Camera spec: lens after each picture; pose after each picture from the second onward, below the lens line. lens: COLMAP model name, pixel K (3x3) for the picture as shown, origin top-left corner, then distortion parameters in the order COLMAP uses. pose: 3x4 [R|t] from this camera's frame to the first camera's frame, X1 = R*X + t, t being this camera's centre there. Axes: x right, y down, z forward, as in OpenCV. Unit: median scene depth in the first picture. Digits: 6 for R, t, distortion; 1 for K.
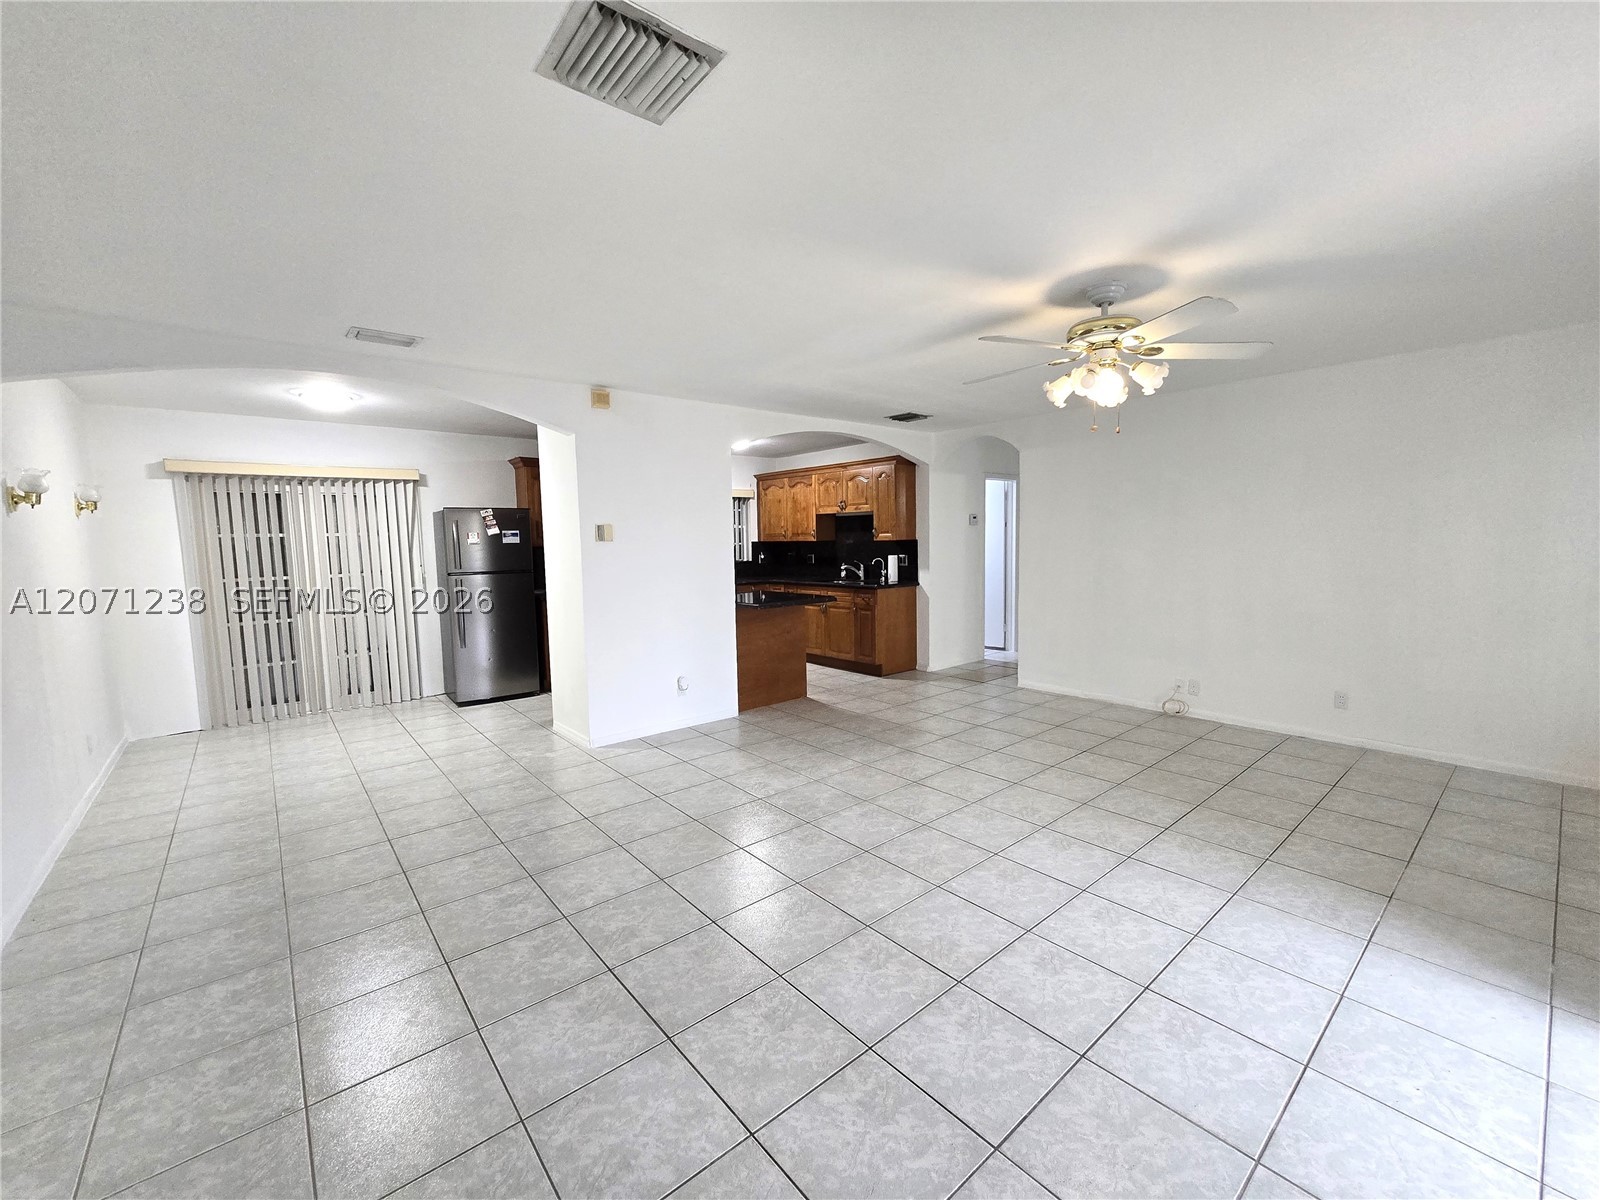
lens RADIAL K [[657.6, 0, 791.6], [0, 657.6, 599.6], [0, 0, 1]] dist [0.001946, 0.000768]
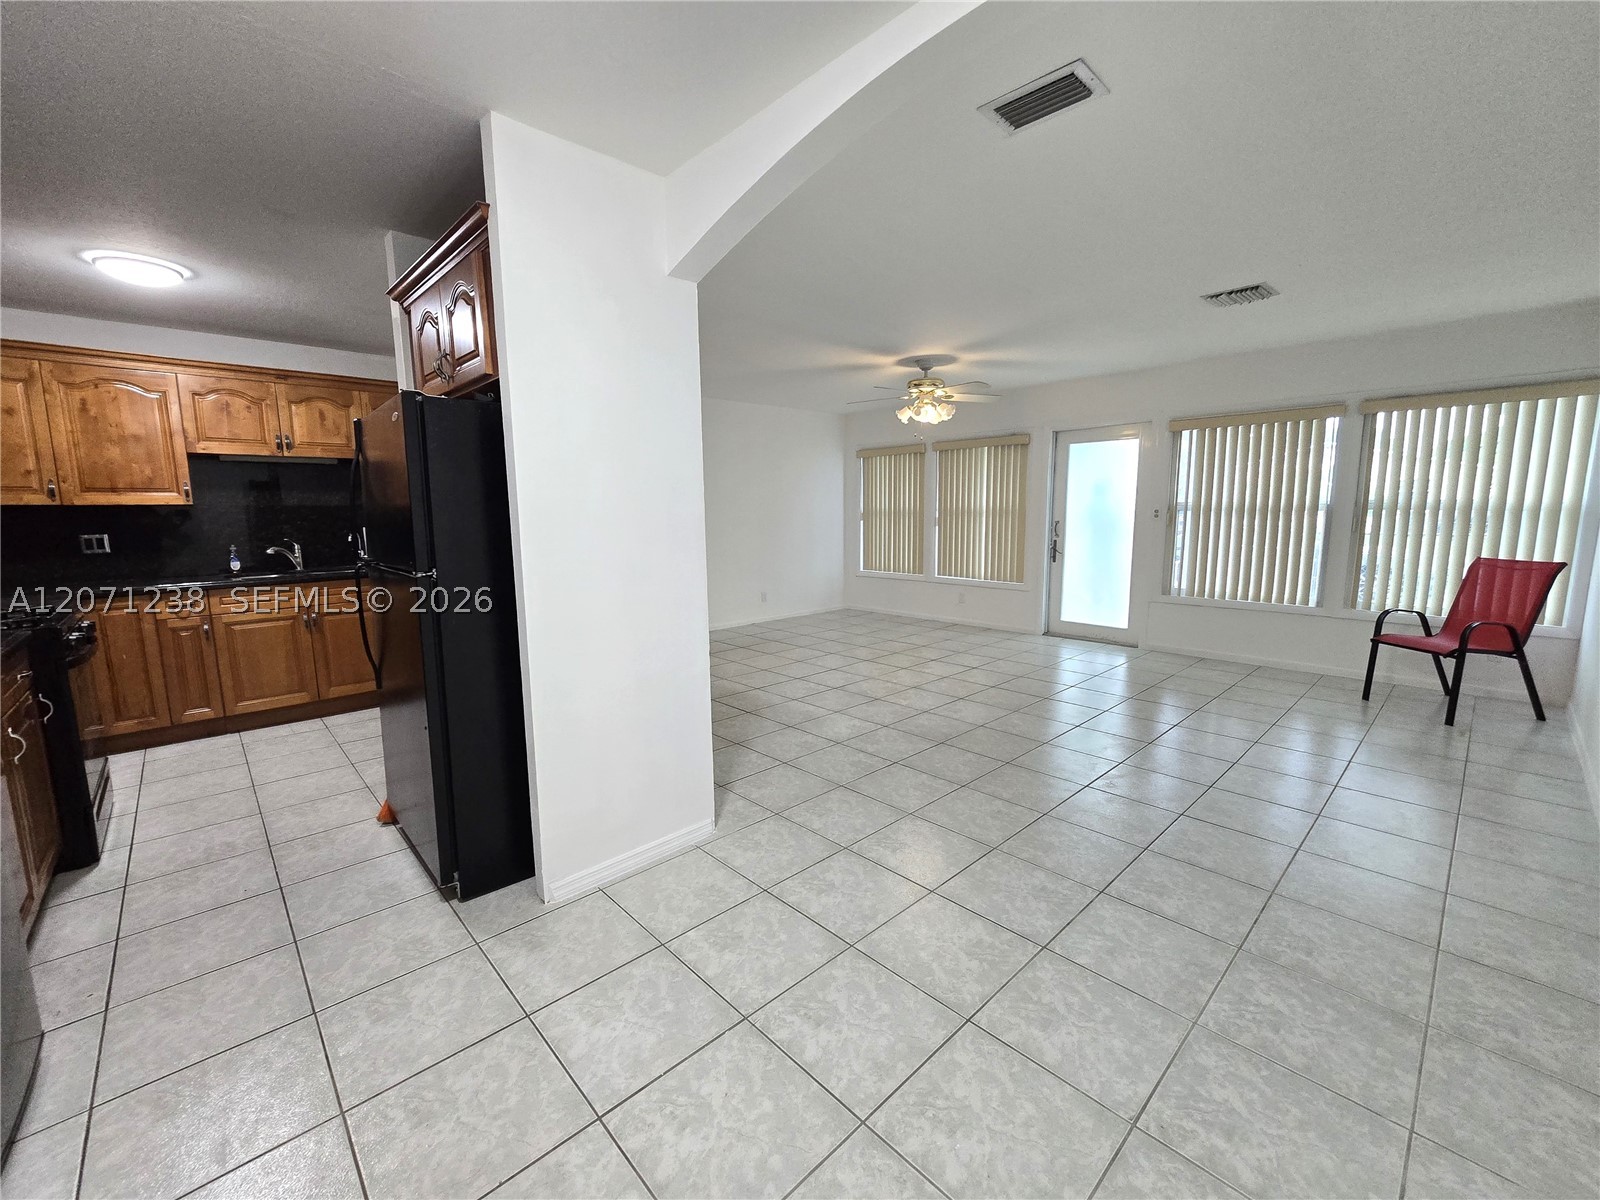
lens RADIAL K [[648.0, 0, 813.2], [0, 648.0, 603.2], [0, 0, 1]] dist [-0.002541, -0.000428]
pose [[-0.075332, -0.118141, 0.990135, -0.687751], [0.102774, 0.986749, 0.125556, -0.033158], [-0.991848, 0.111218, -0.062192, 0.730324]]
